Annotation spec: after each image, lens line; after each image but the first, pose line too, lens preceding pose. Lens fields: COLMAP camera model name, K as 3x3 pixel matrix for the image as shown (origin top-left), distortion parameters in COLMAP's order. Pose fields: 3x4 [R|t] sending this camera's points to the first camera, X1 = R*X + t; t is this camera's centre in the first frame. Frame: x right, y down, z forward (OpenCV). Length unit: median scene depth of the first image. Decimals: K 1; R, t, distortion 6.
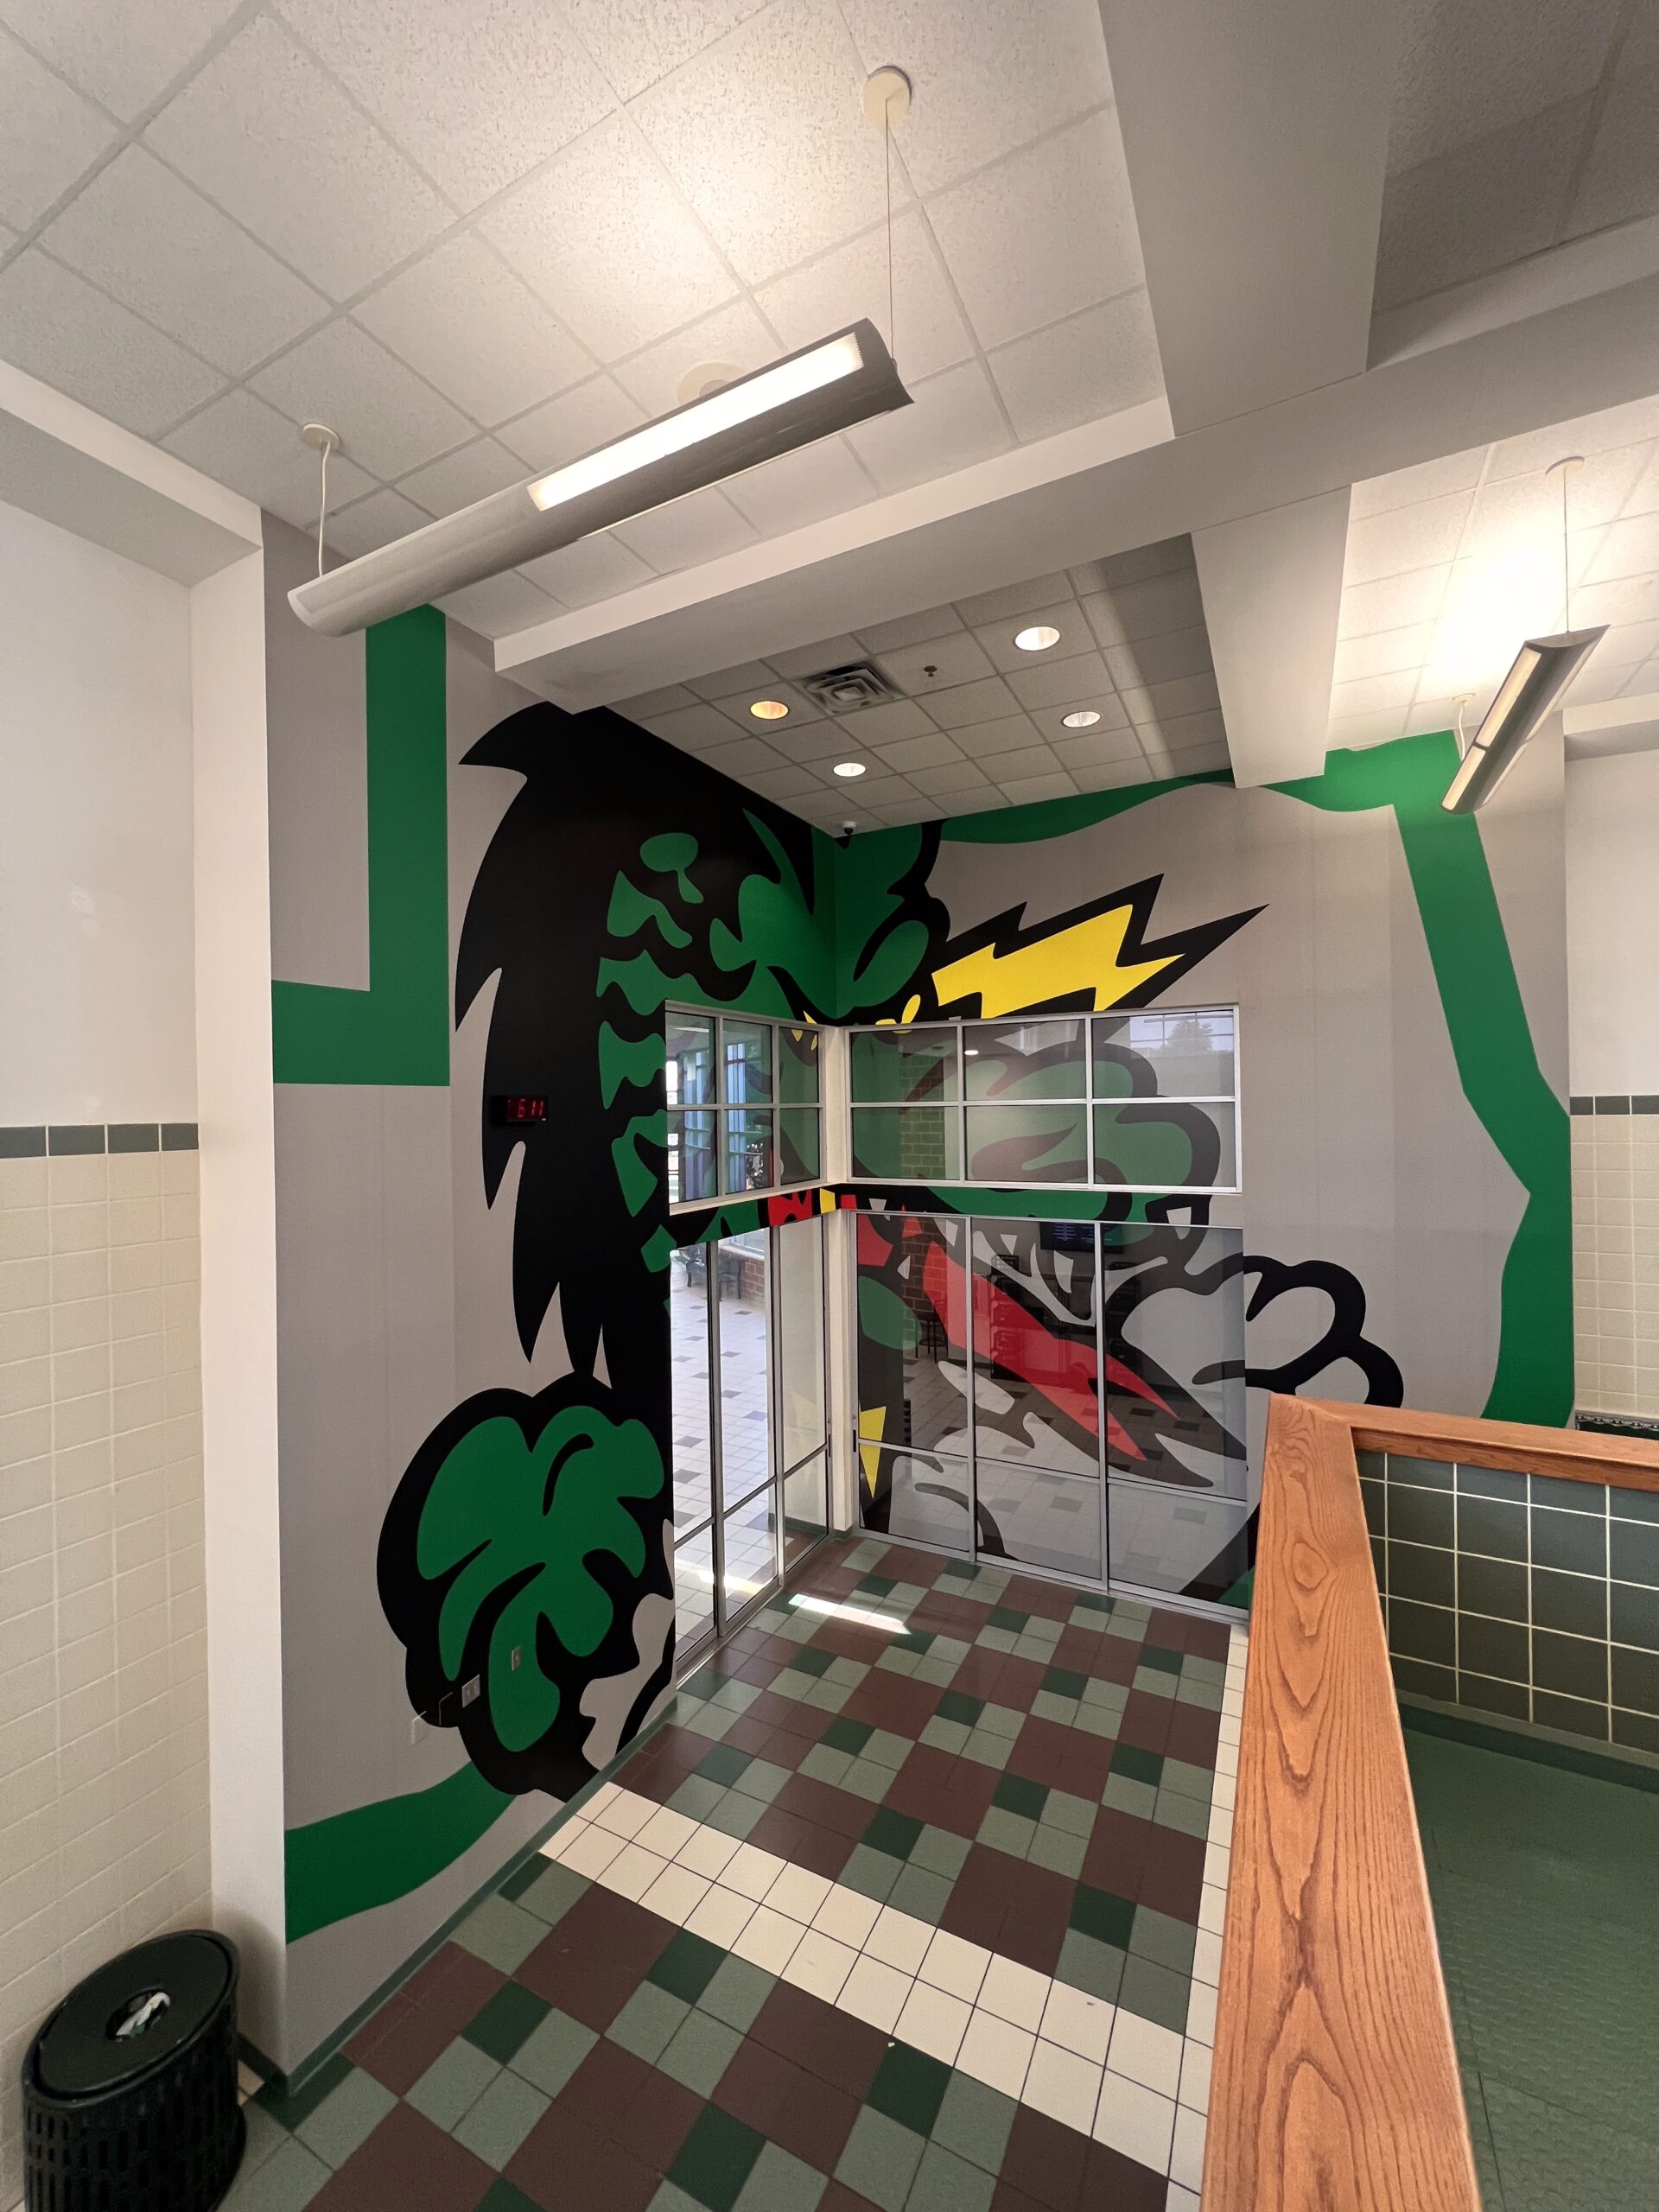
lens RADIAL K [[883.5, 0, 835.7], [0, 883.5, 1108.3], [0, 0, 1]] dist [-0.004445, 0.000175]
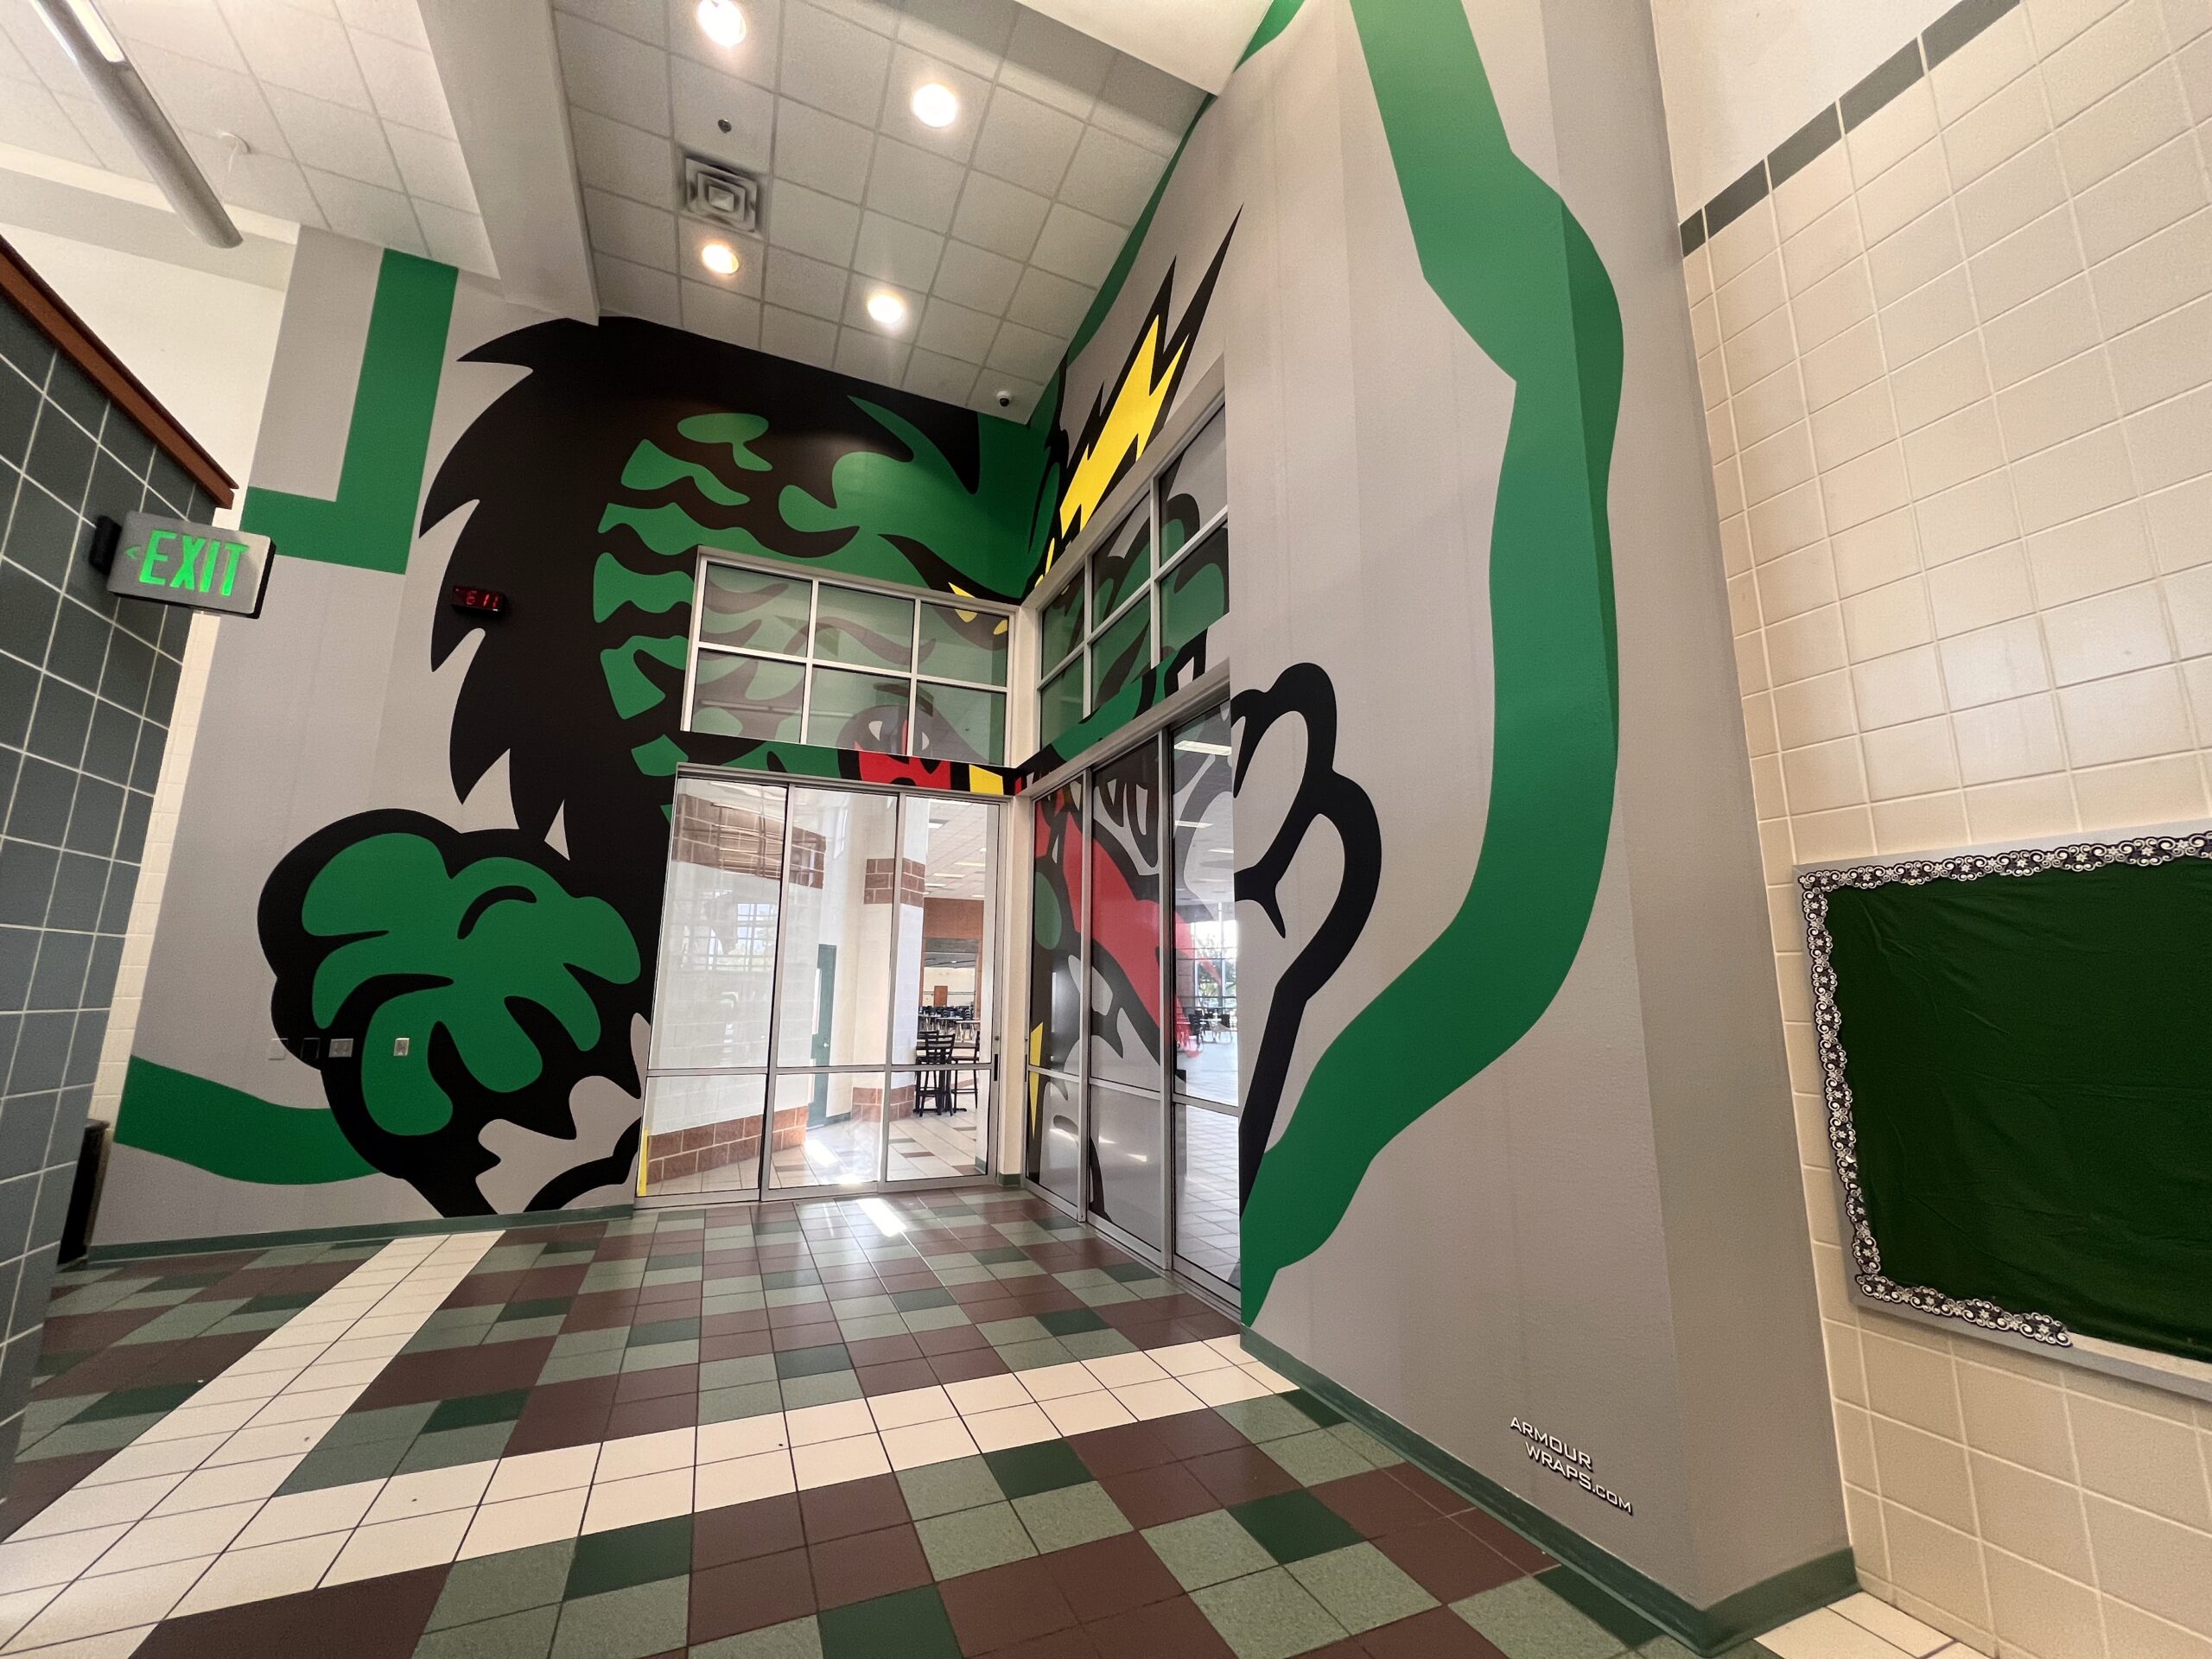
lens RADIAL K [[883.5, 0, 1111.1], [0, 883.5, 835.8], [0, 0, 1]] dist [-0.004445, 0.000175]
pose [[0.782811, -0.090091, -0.615703, 0.915051], [-0.018893, 0.985567, -0.168231, 0.439220], [0.621972, 0.143325, 0.769811, 0.542552]]
